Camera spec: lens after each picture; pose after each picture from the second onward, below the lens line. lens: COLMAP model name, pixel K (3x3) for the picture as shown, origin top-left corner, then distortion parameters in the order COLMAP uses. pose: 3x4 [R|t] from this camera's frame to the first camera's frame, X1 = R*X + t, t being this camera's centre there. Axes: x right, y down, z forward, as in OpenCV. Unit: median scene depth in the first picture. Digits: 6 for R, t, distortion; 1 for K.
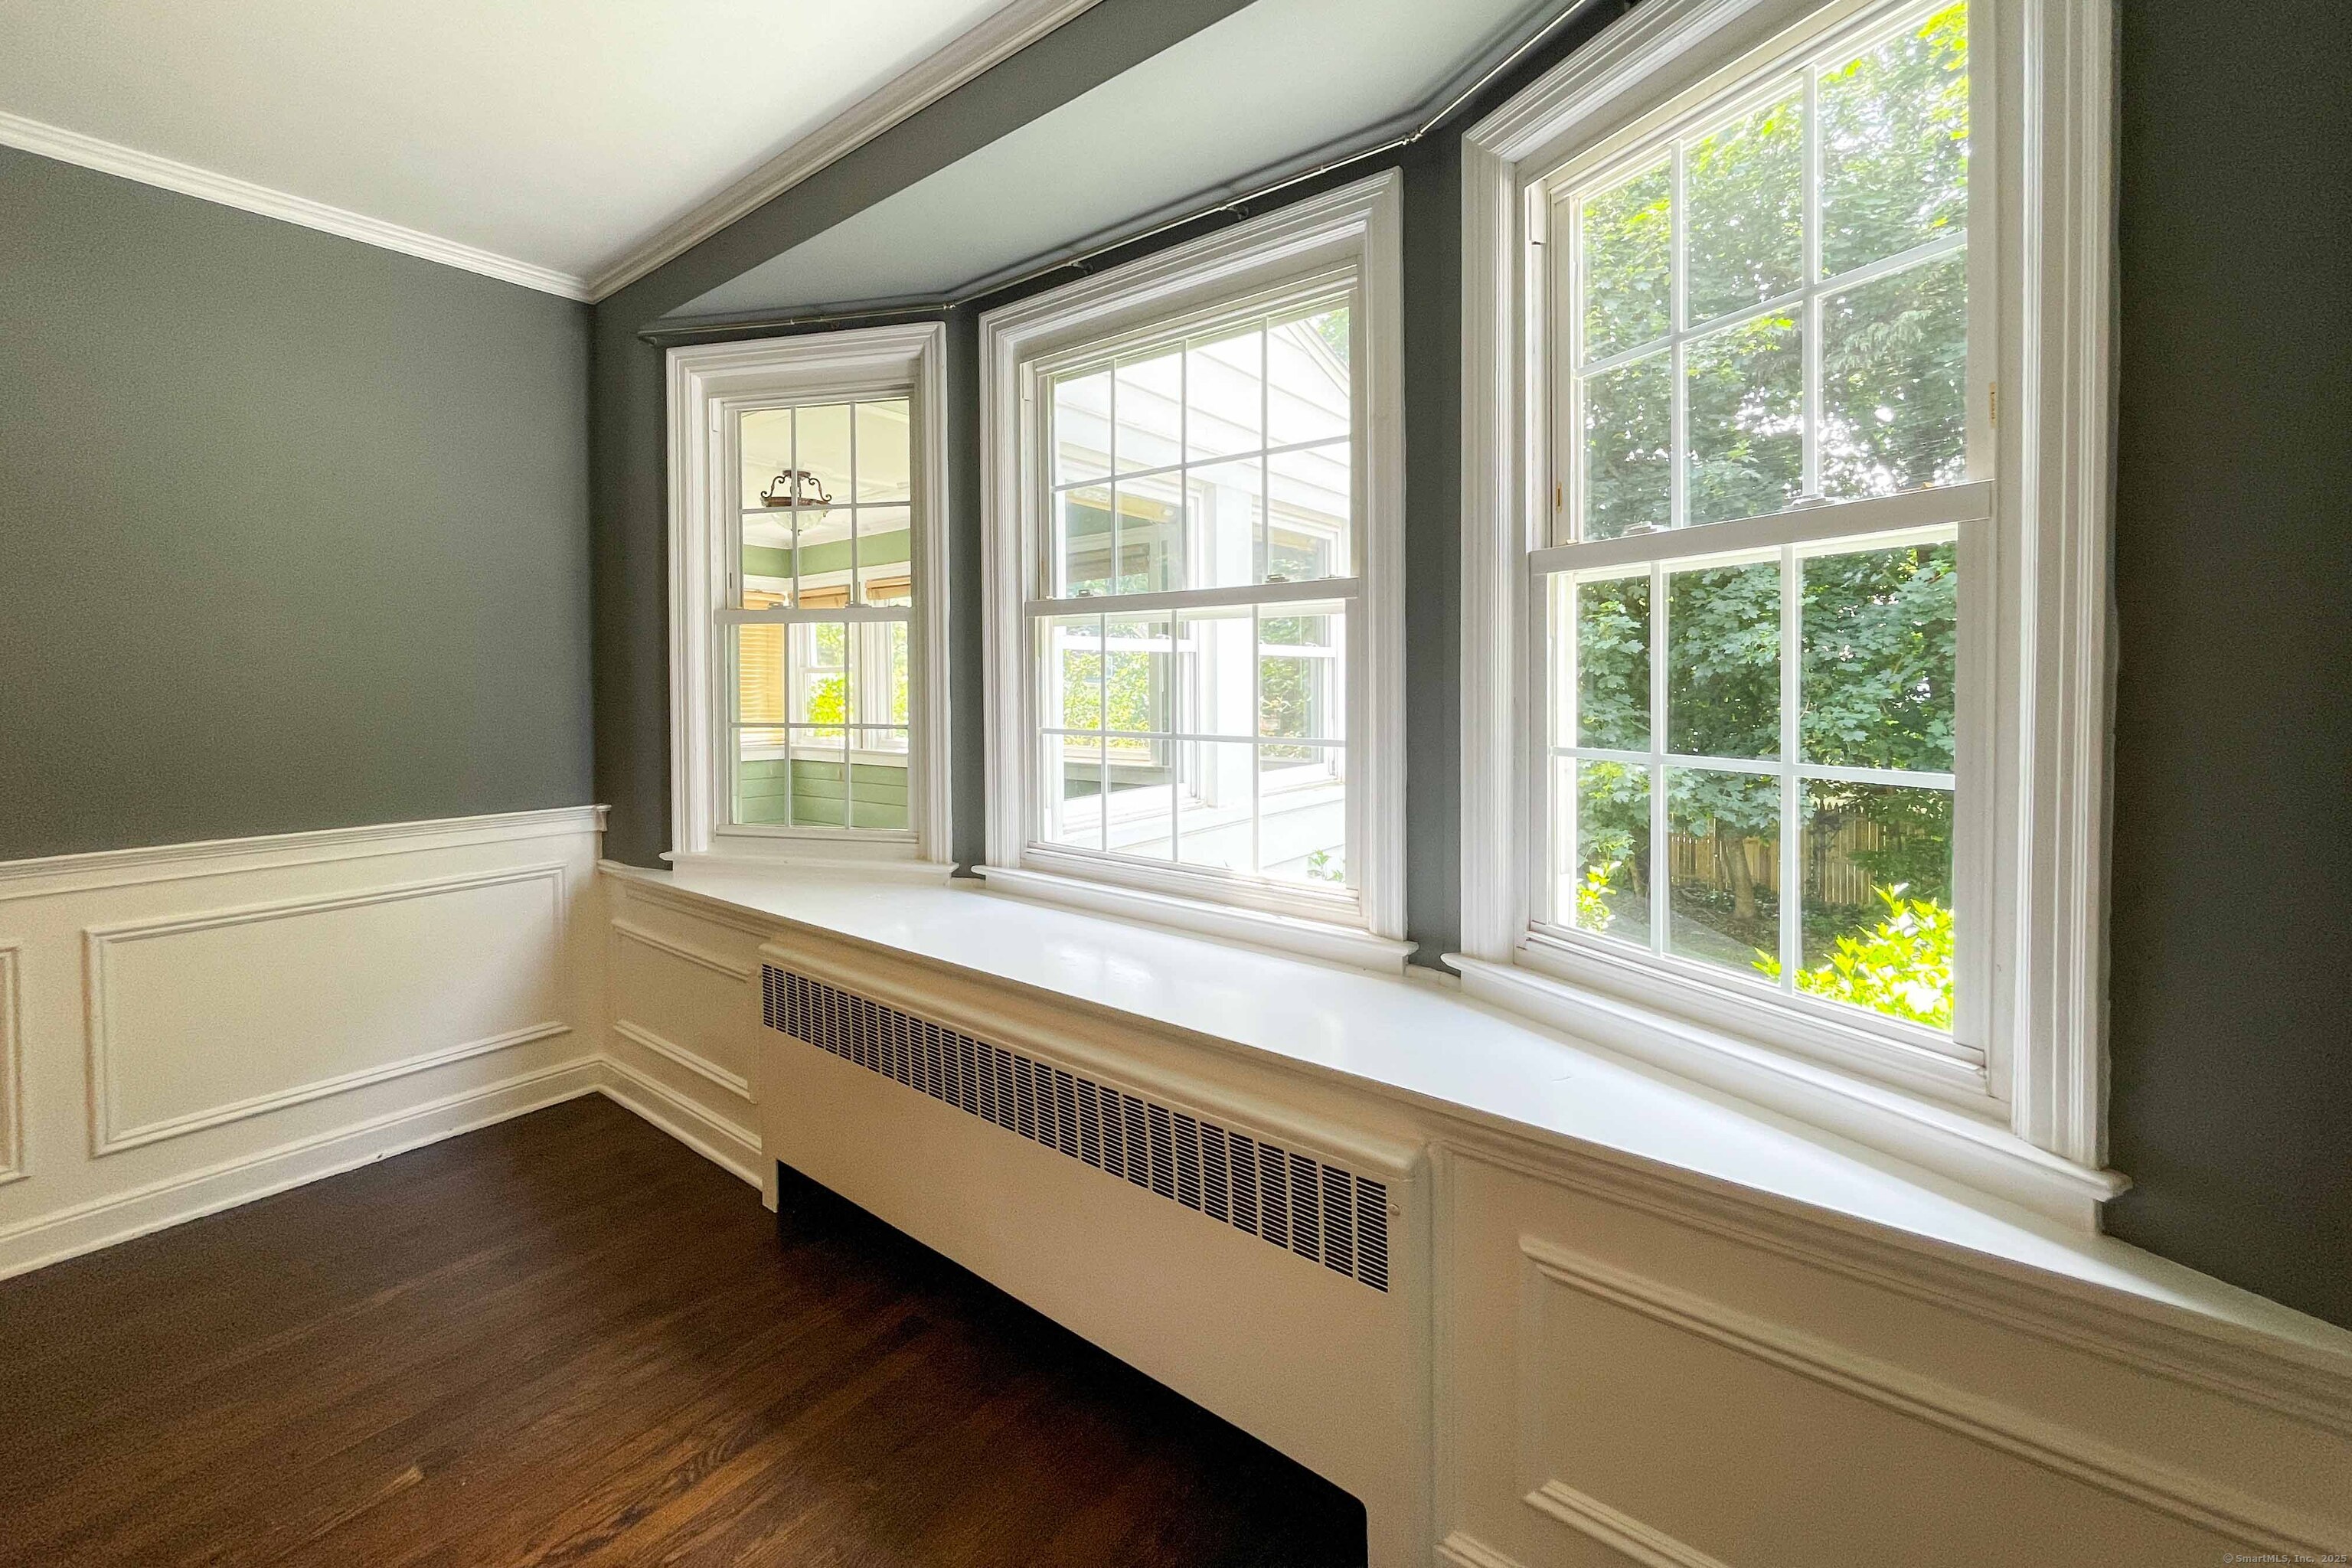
lens RADIAL K [[976.8, 0, 1172.4], [0, 976.8, 689.4], [0, 0, 1]] dist [-0.003597, 0.000617]
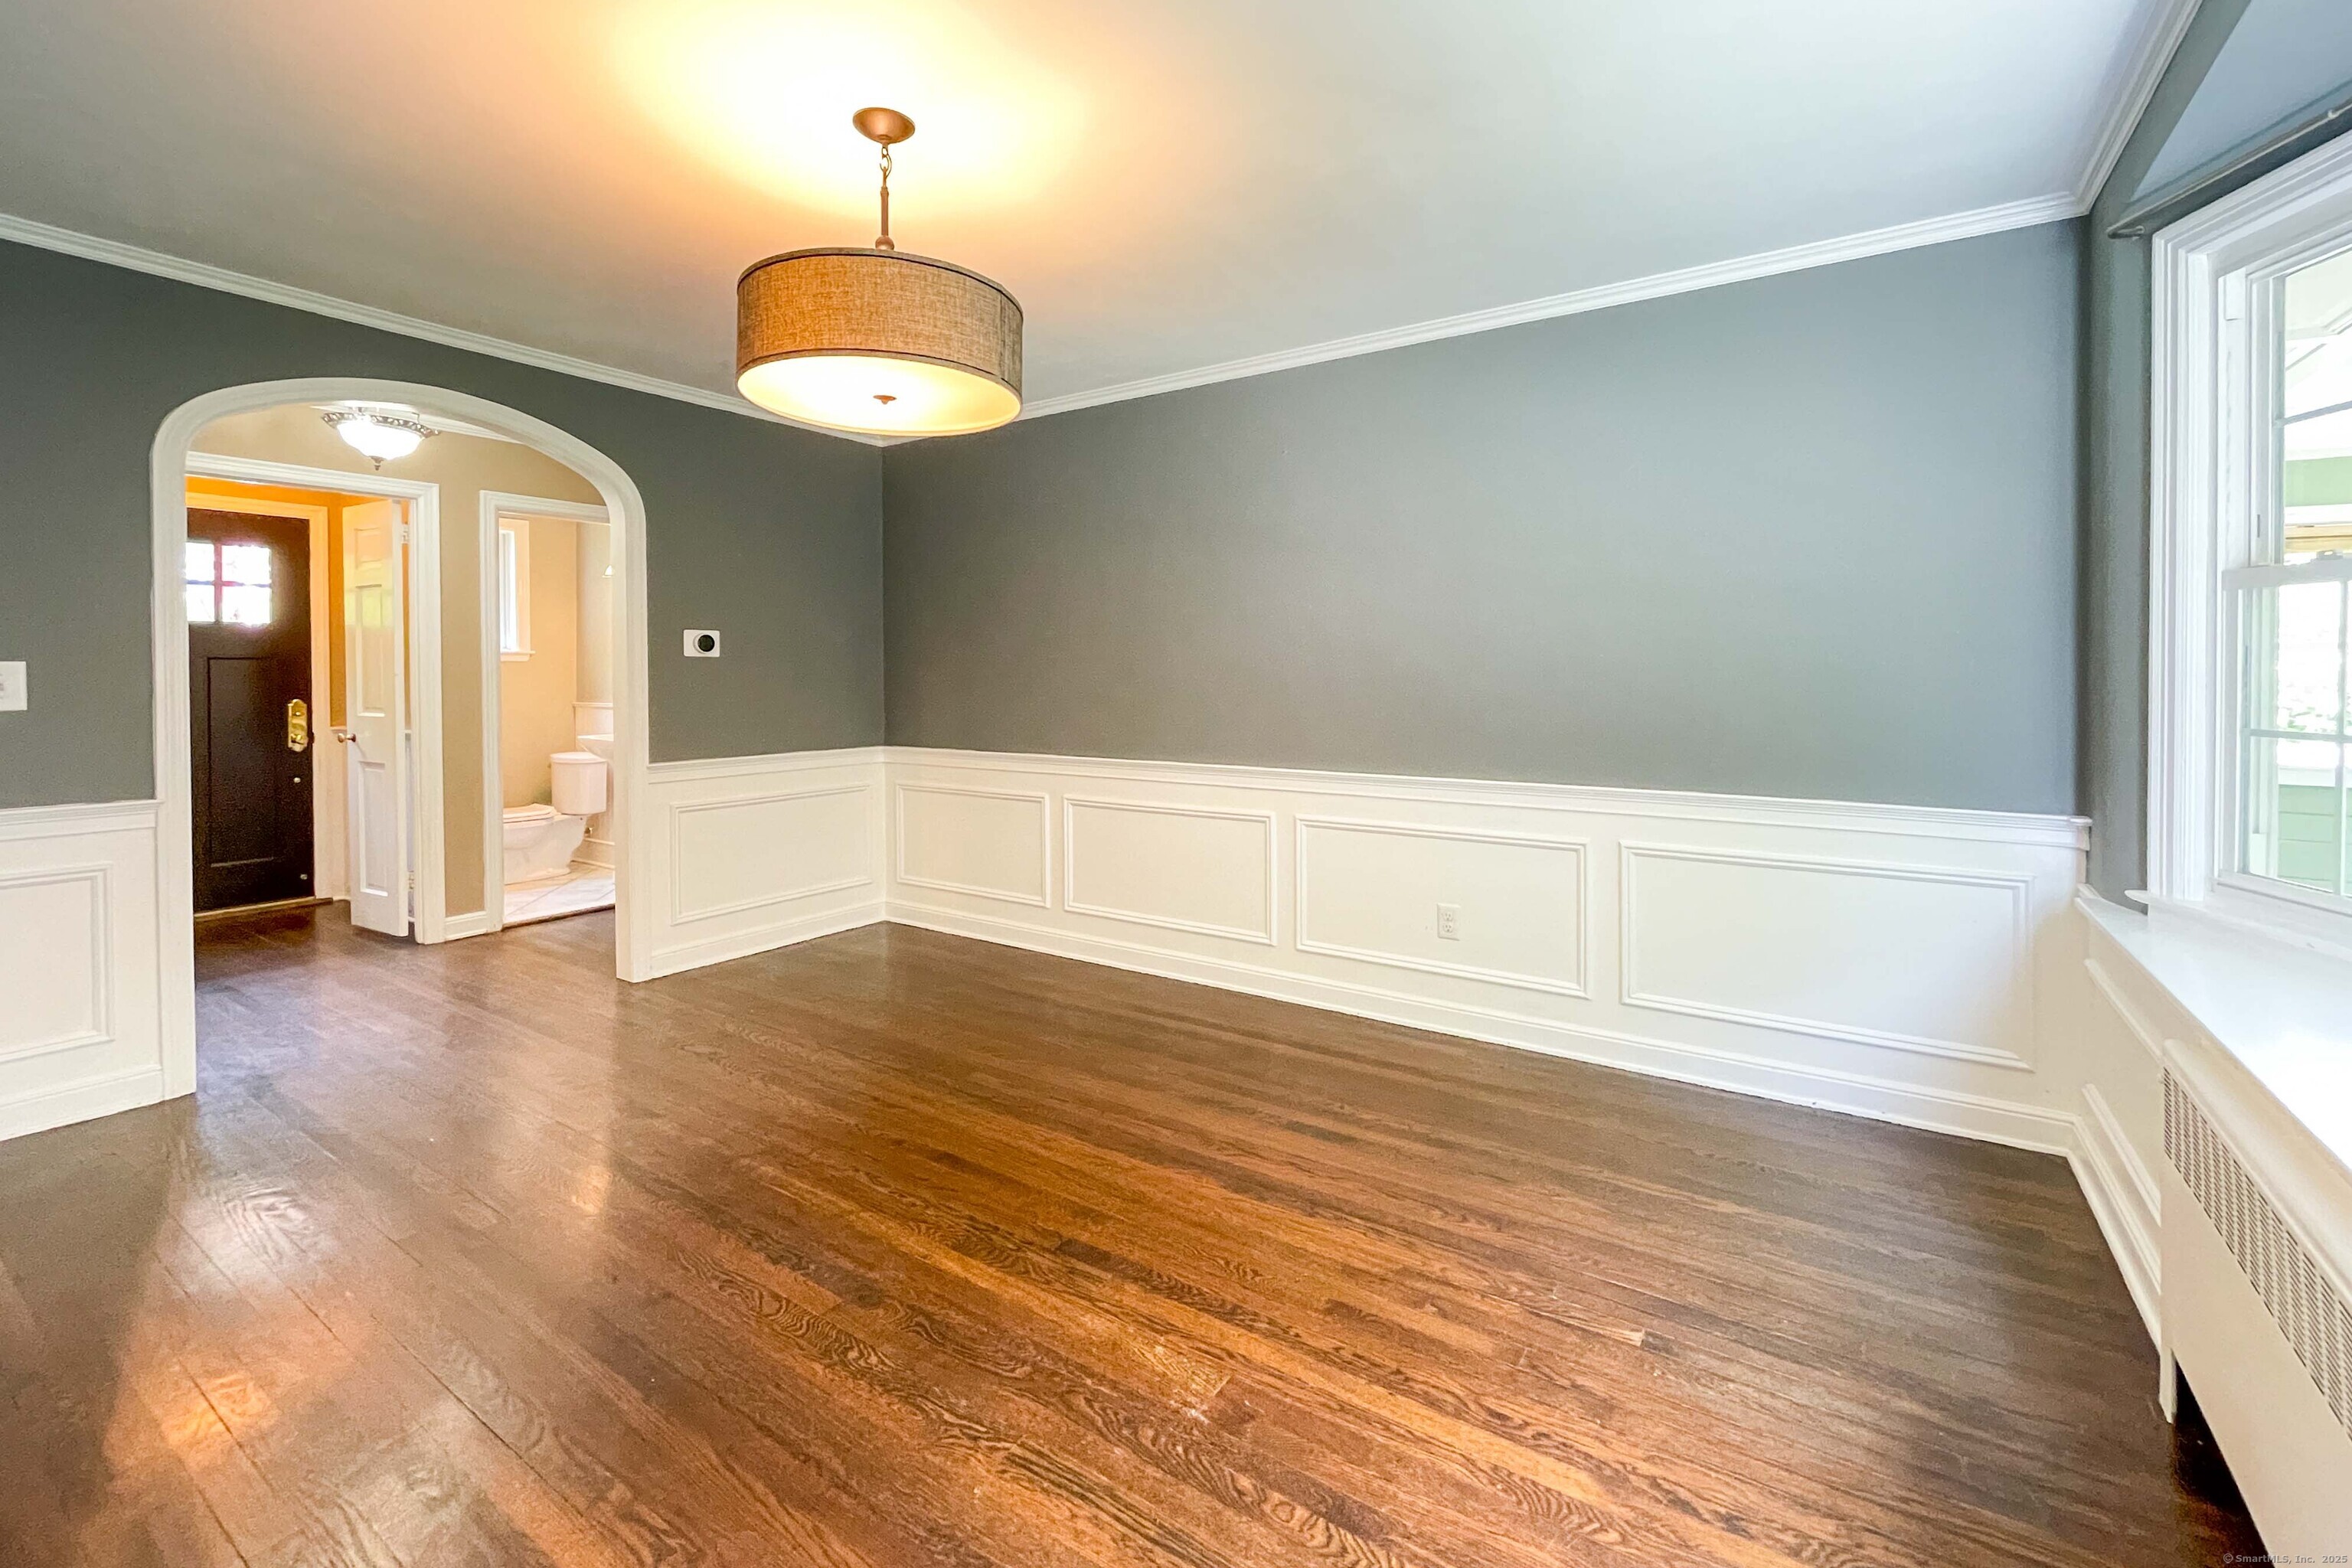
lens RADIAL K [[976.8, 0, 1196.1], [0, 976.8, 681.2], [0, 0, 1]] dist [-0.003597, 0.000617]
pose [[0.095042, 0.017858, -0.995313, 0.192660], [-0.013612, 0.999769, 0.016638, -0.001253], [0.995380, 0.011967, 0.095263, 0.200771]]
